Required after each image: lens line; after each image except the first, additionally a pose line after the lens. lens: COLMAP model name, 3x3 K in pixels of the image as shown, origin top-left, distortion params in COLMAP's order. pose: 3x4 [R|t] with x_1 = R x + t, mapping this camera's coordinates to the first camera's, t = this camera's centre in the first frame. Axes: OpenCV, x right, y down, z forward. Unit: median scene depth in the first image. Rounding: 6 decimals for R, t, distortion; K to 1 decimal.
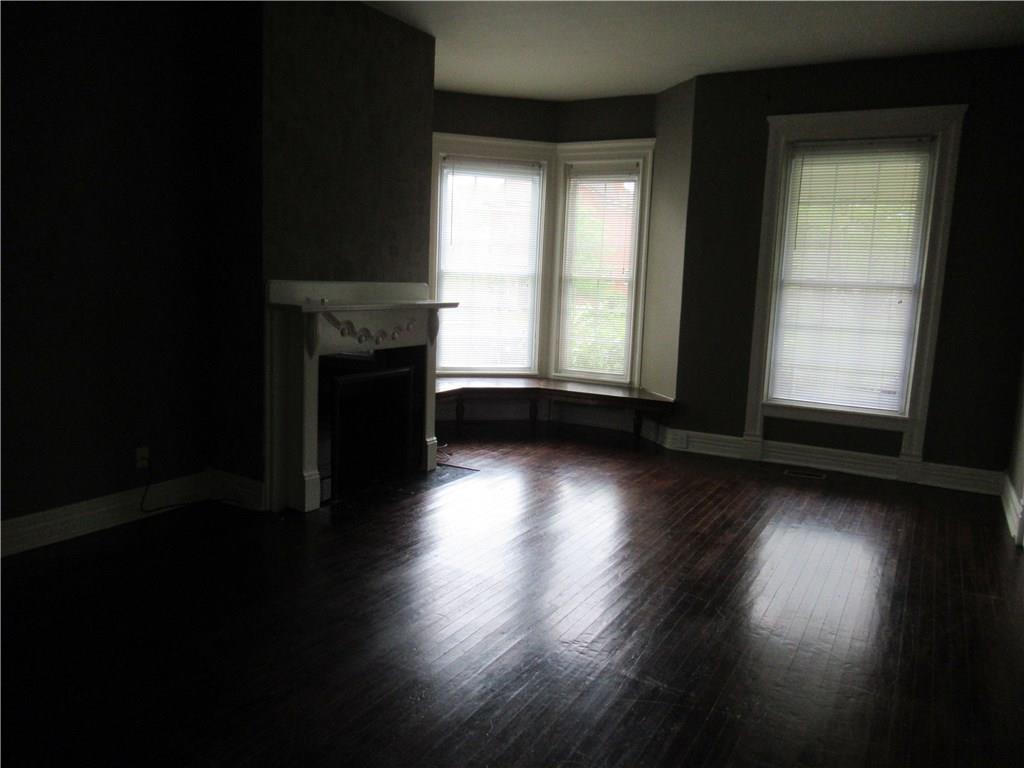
lens RADIAL K [[773.7, 0, 509.0], [0, 773.7, 383.7], [0, 0, 1]] dist [0.002780, 0.004952]
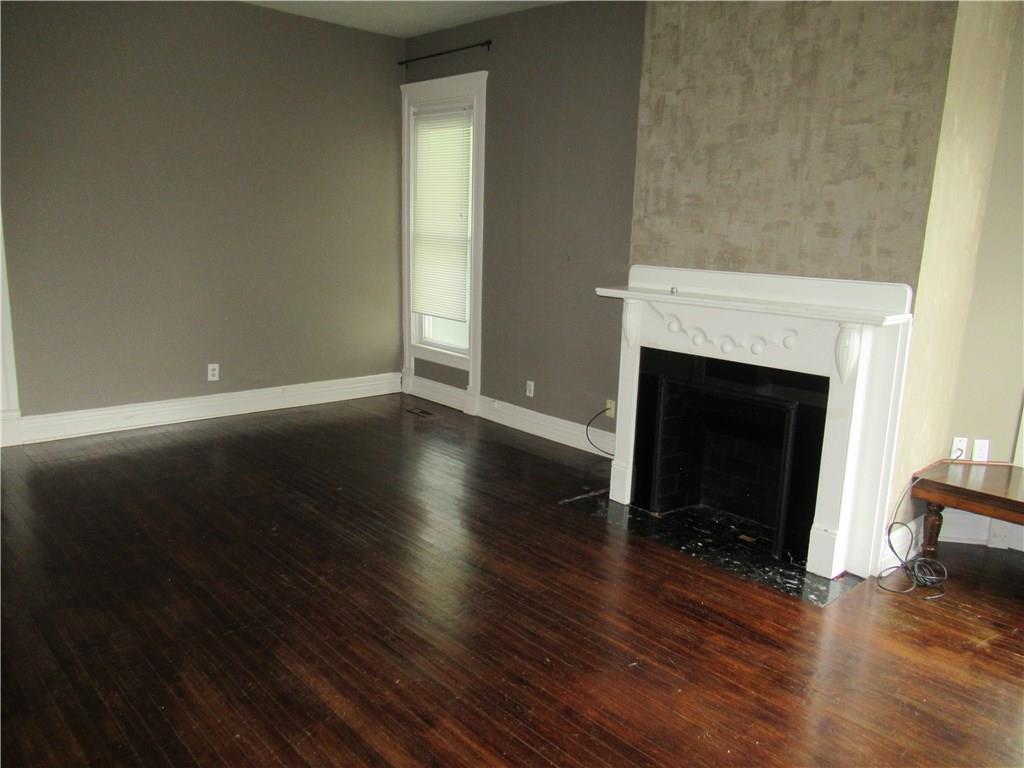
lens RADIAL K [[773.7, 0, 509.0], [0, 773.7, 383.7], [0, 0, 1]] dist [0.002780, 0.004952]
pose [[-0.318479, 0.137538, -0.937899, 0.682306], [-0.173533, 0.964238, 0.200327, -0.150689], [0.931911, 0.226556, -0.283222, 1.116703]]
